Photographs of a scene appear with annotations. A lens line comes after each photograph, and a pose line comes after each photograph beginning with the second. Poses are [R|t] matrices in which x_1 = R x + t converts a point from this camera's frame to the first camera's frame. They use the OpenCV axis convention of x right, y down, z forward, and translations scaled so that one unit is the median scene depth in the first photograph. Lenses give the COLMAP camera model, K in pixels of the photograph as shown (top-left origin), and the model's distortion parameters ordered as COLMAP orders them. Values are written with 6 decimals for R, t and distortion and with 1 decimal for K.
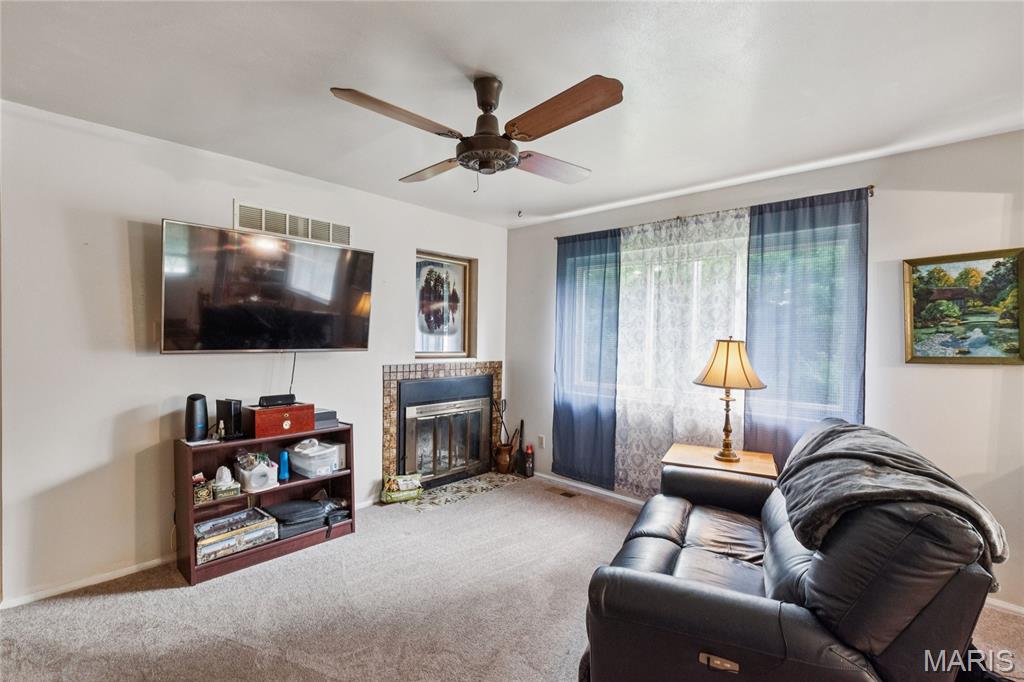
lens RADIAL K [[479.4, 0, 512.0], [0, 479.4, 341.0], [0, 0, 1]] dist [-0.004454, -0.000615]
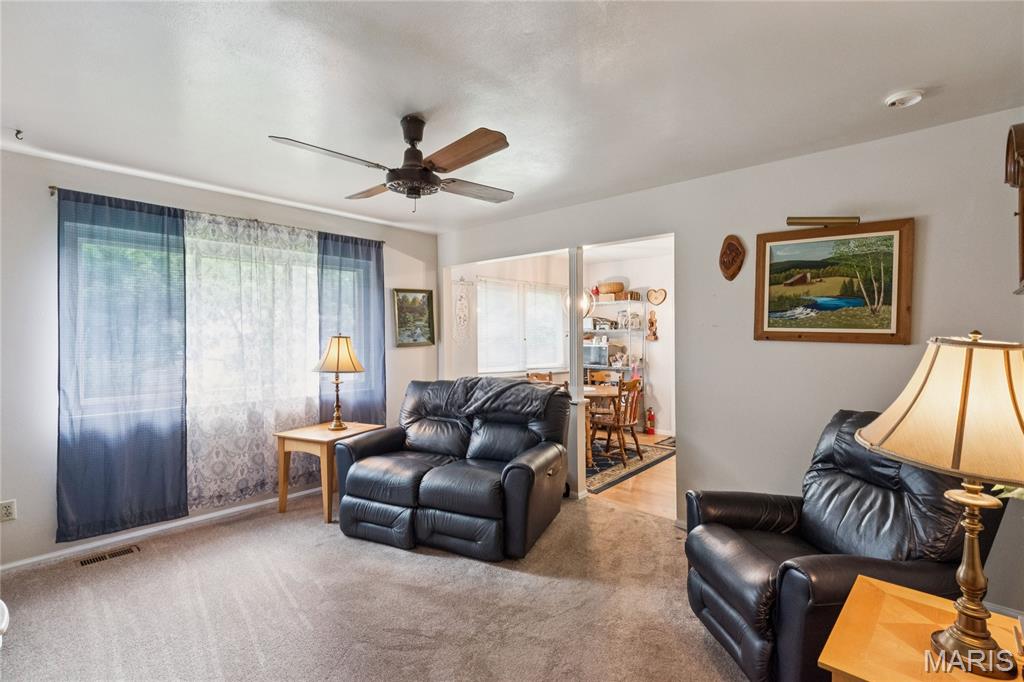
lens RADIAL K [[475.5, 0, 512.0], [0, 475.5, 341.0], [0, 0, 1]] dist [-0.002373, -0.000669]
pose [[-0.031188, -0.023409, 0.999239, -0.737731], [0.020477, 0.999501, 0.024054, -0.008894], [-0.999304, 0.021212, -0.030693, 0.499307]]
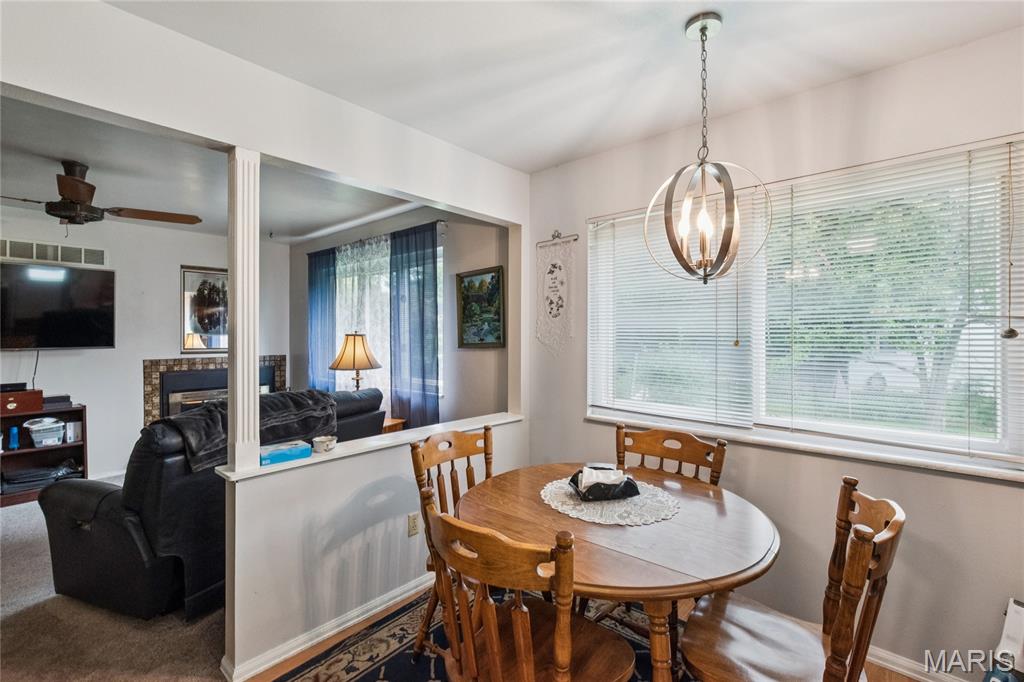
lens RADIAL K [[482.1, 0, 526.6], [0, 482.1, 325.2], [0, 0, 1]] dist [0.000969, 0.000314]
pose [[0.999377, -0.020667, 0.028617, 0.778505], [0.021358, 0.999483, -0.024052, 0.013780], [-0.028105, 0.024648, 0.999301, -0.314897]]
